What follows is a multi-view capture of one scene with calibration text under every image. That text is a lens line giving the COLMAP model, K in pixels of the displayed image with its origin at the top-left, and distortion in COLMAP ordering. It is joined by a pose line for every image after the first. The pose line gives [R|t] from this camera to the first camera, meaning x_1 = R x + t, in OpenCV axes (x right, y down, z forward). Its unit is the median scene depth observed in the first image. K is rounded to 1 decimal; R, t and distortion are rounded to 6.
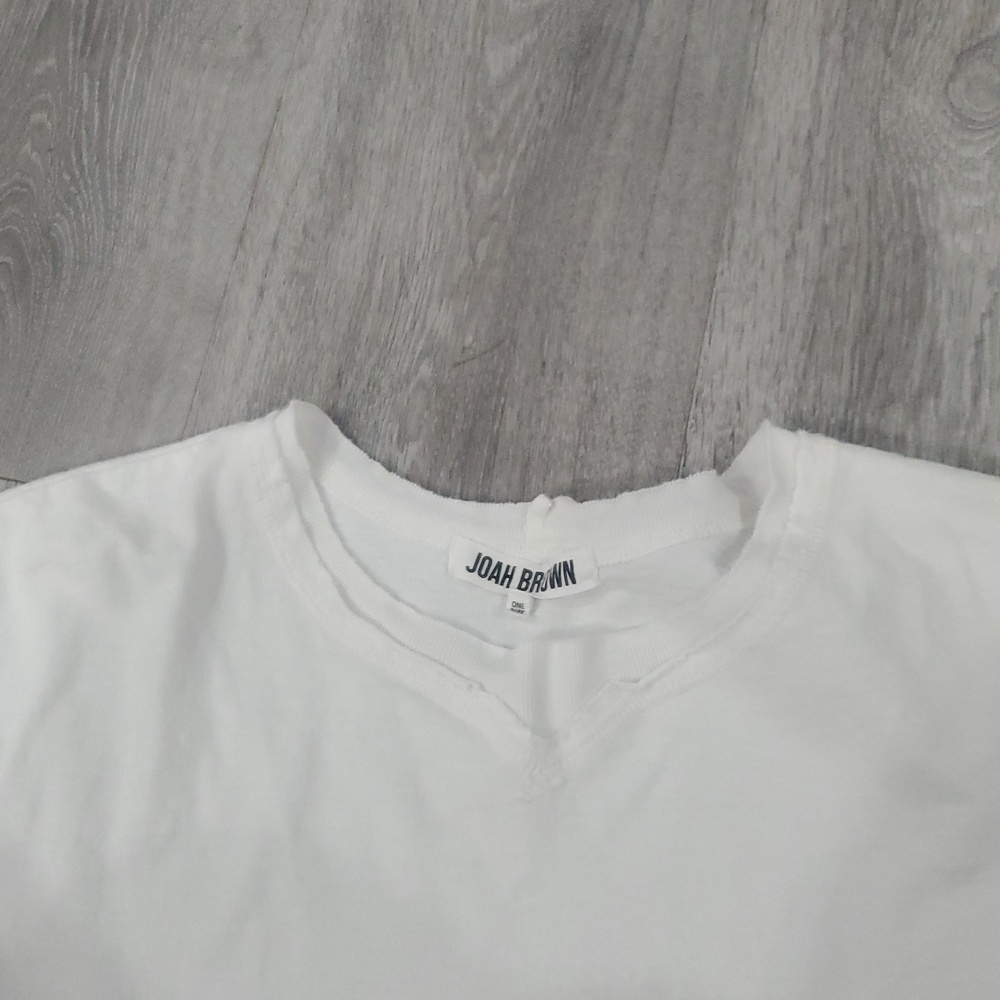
lens RADIAL K [[1456.9, 0, 498.9], [0, 1456.9, 500.0], [0, 0, 1]] dist [-0.028059, 0.000000]
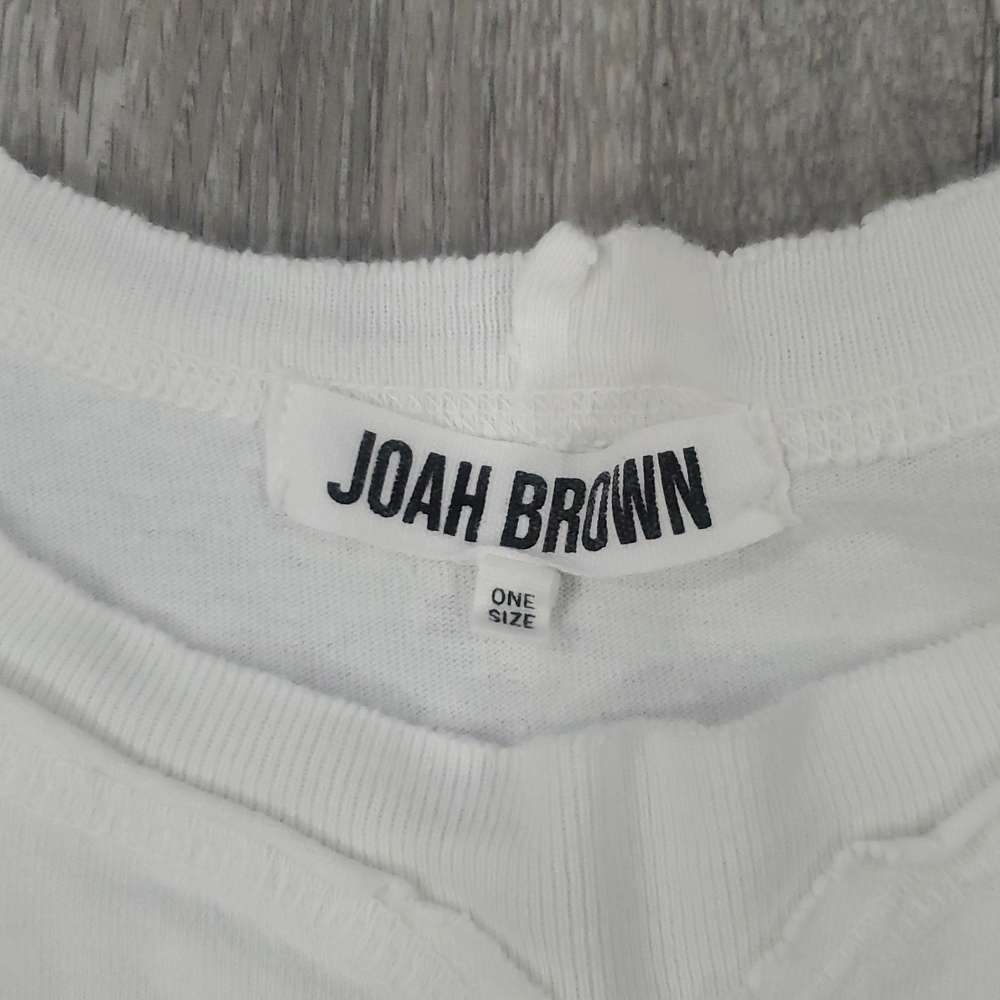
lens RADIAL K [[1456.9, 0, 508.7], [0, 1456.9, 491.5], [0, 0, 1]] dist [-0.028059, 0.000000]
pose [[0.988189, -0.093680, 0.121269, -0.021905], [0.064243, 0.971735, 0.227167, -0.018171], [-0.139123, -0.216693, 0.966276, 0.703909]]
